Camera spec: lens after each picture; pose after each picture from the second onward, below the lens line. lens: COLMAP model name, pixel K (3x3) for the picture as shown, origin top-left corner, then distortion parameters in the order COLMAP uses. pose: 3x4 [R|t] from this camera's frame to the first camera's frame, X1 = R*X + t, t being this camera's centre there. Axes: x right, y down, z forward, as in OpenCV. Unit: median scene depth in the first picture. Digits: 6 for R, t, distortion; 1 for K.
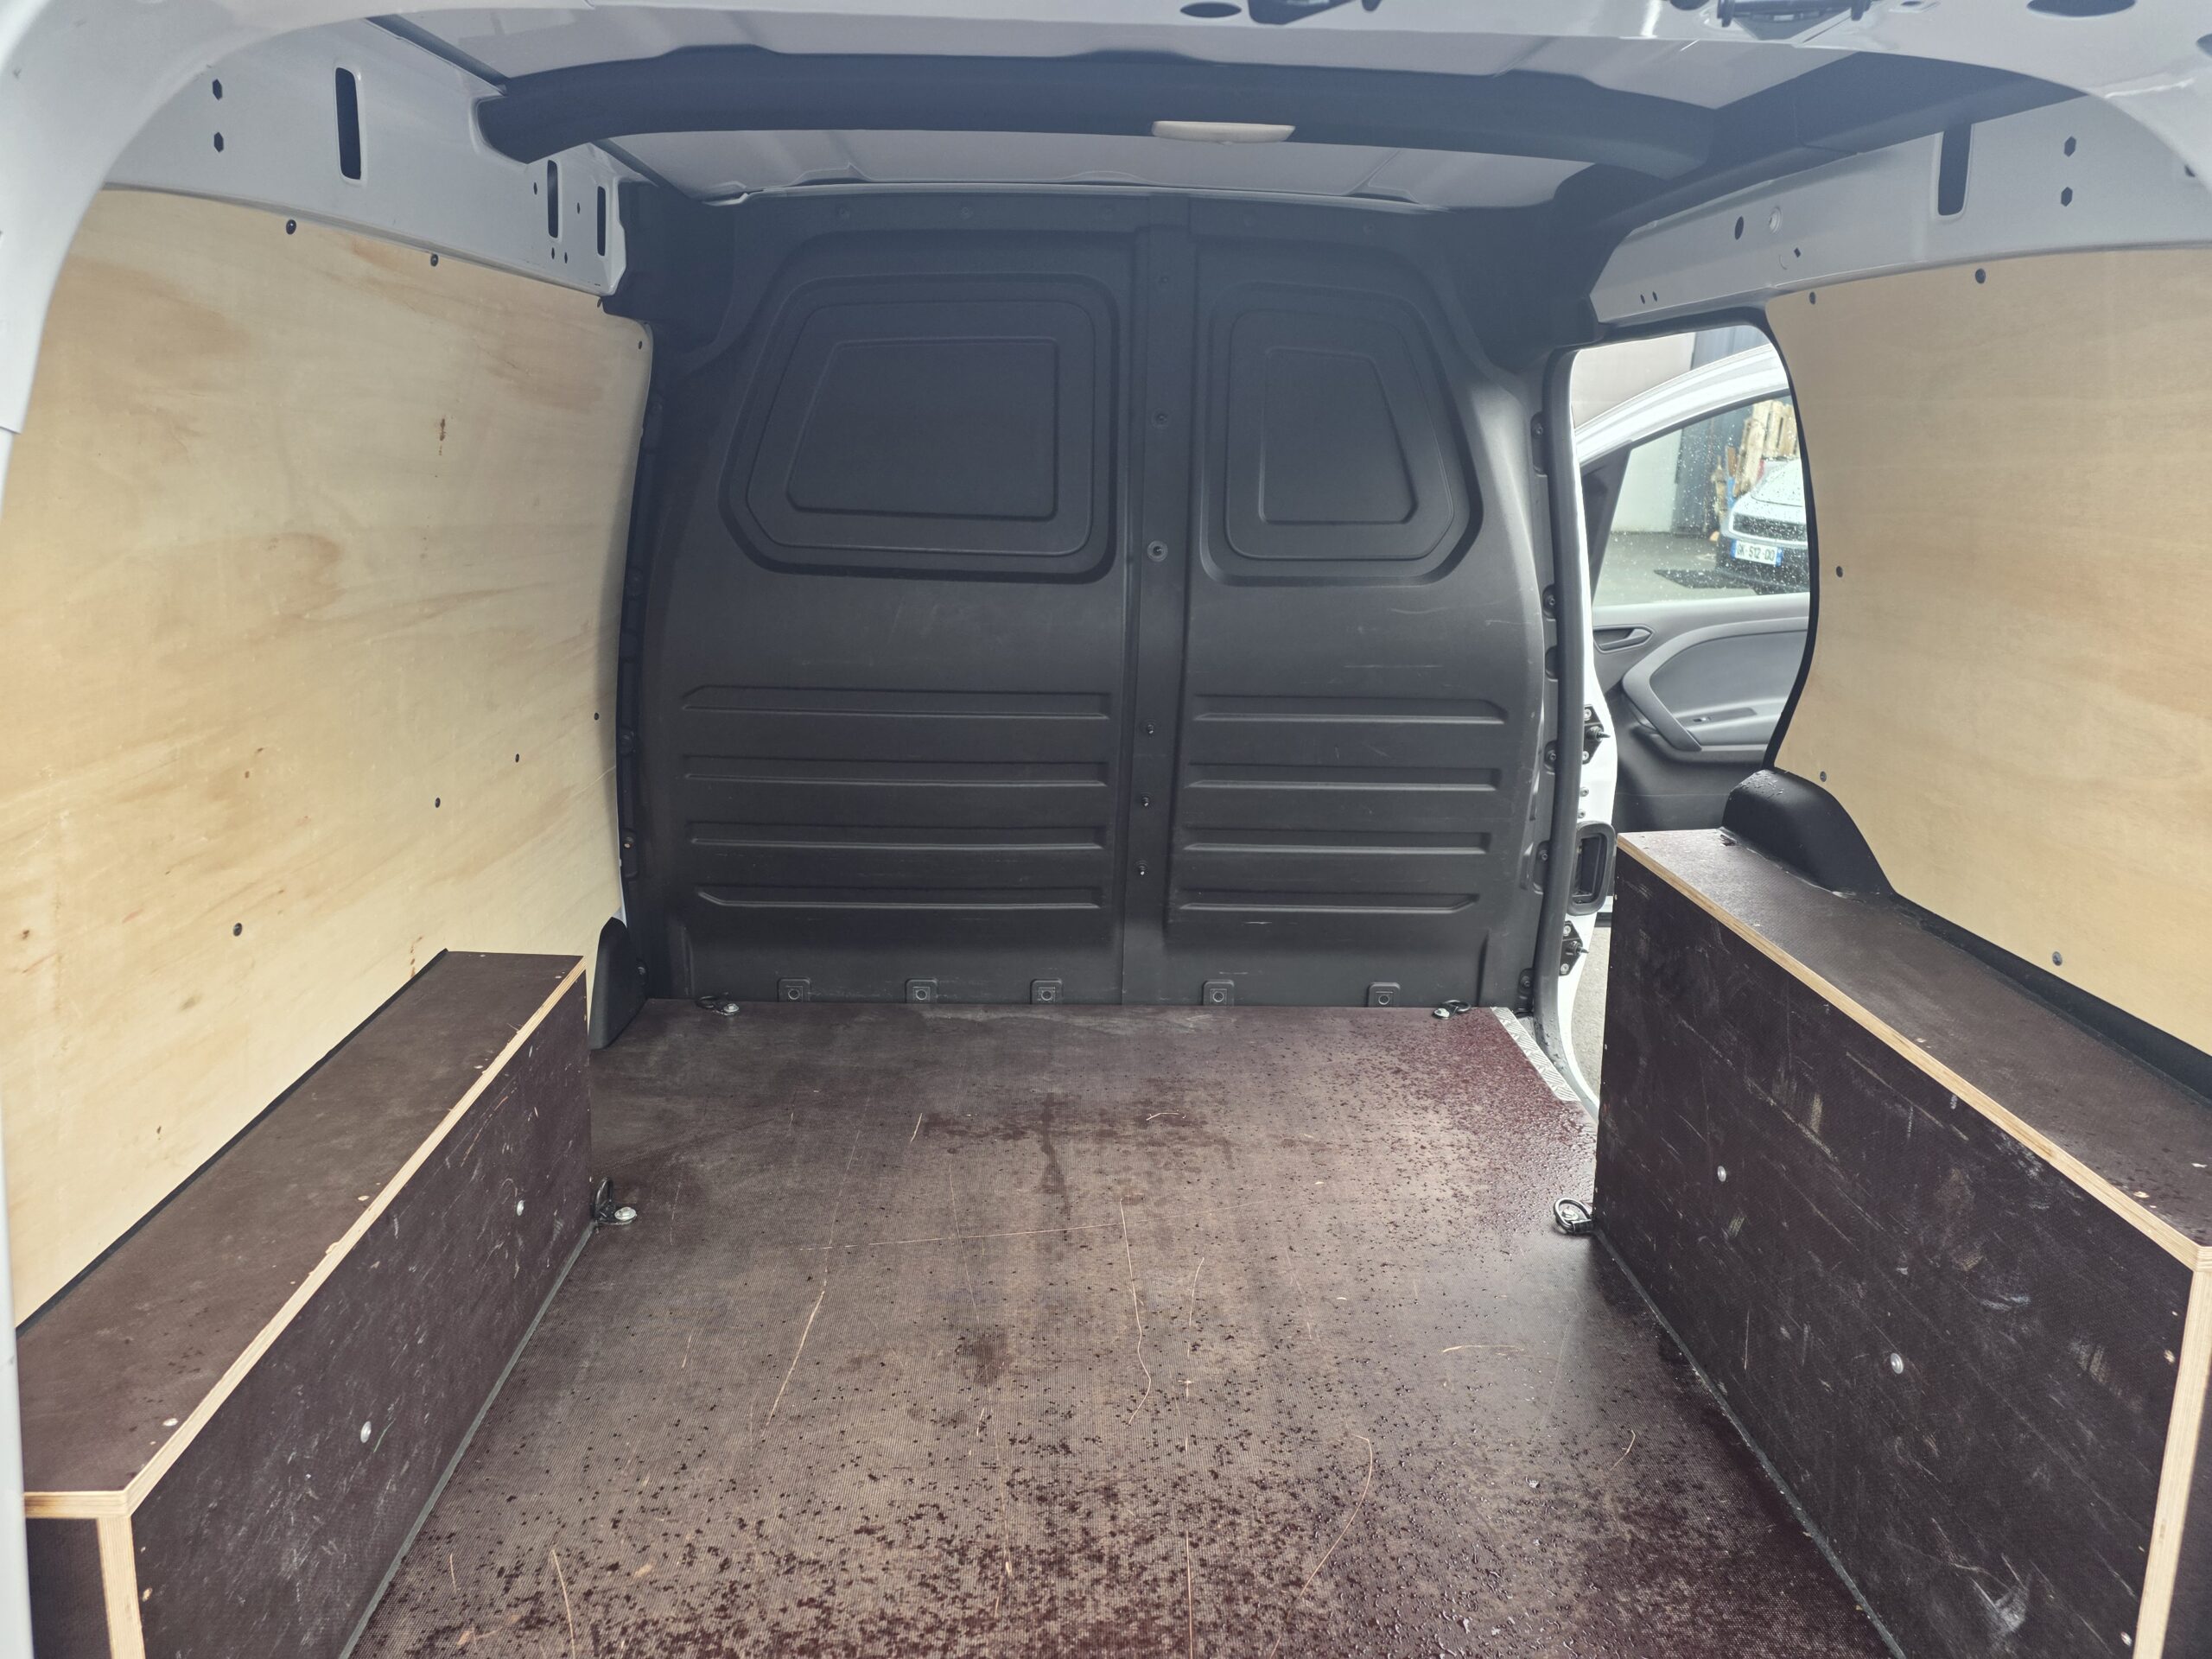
lens RADIAL K [[1483.9, 0, 1097.4], [0, 1483.9, 830.0], [0, 0, 1]] dist [0.040738, -0.036617]
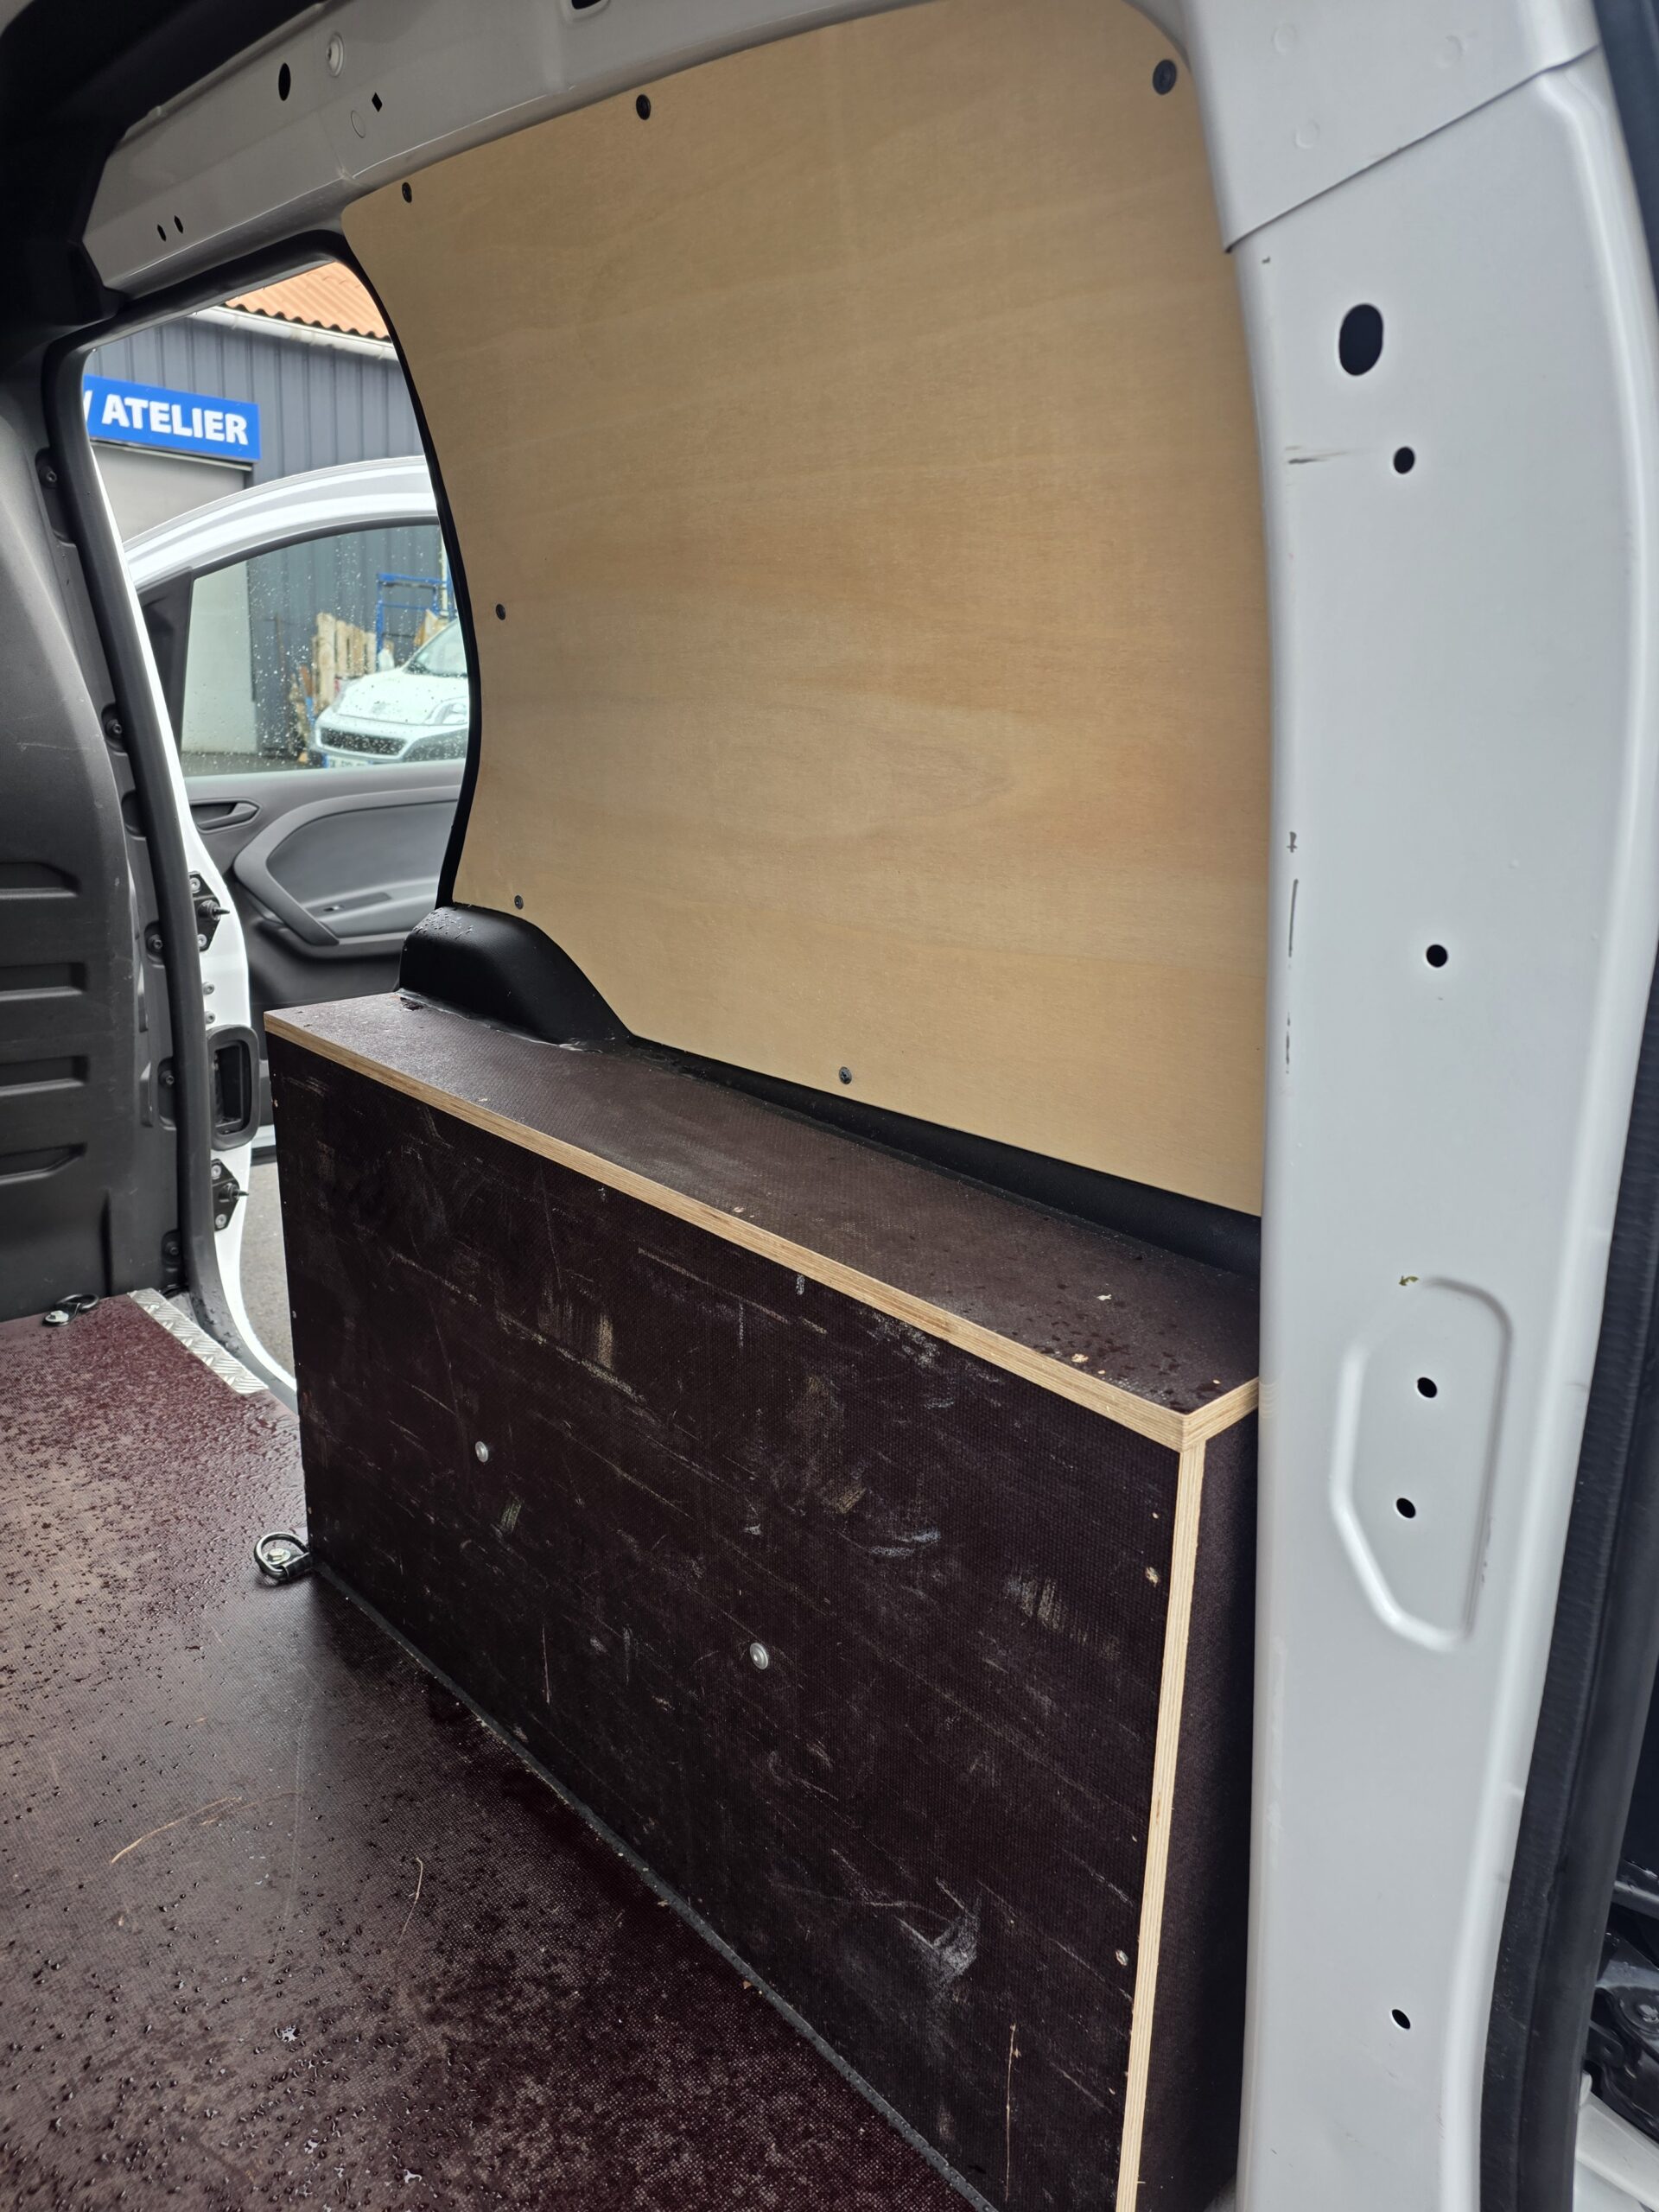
lens RADIAL K [[1469.7, 0, 786.9], [0, 1469.7, 1098.7], [0, 0, 1]] dist [0.075534, -0.053488]
pose [[0.768206, -0.146402, 0.623238, 0.117079], [0.139297, 0.988402, 0.060482, 0.041122], [-0.624865, 0.040353, 0.779690, 0.365204]]
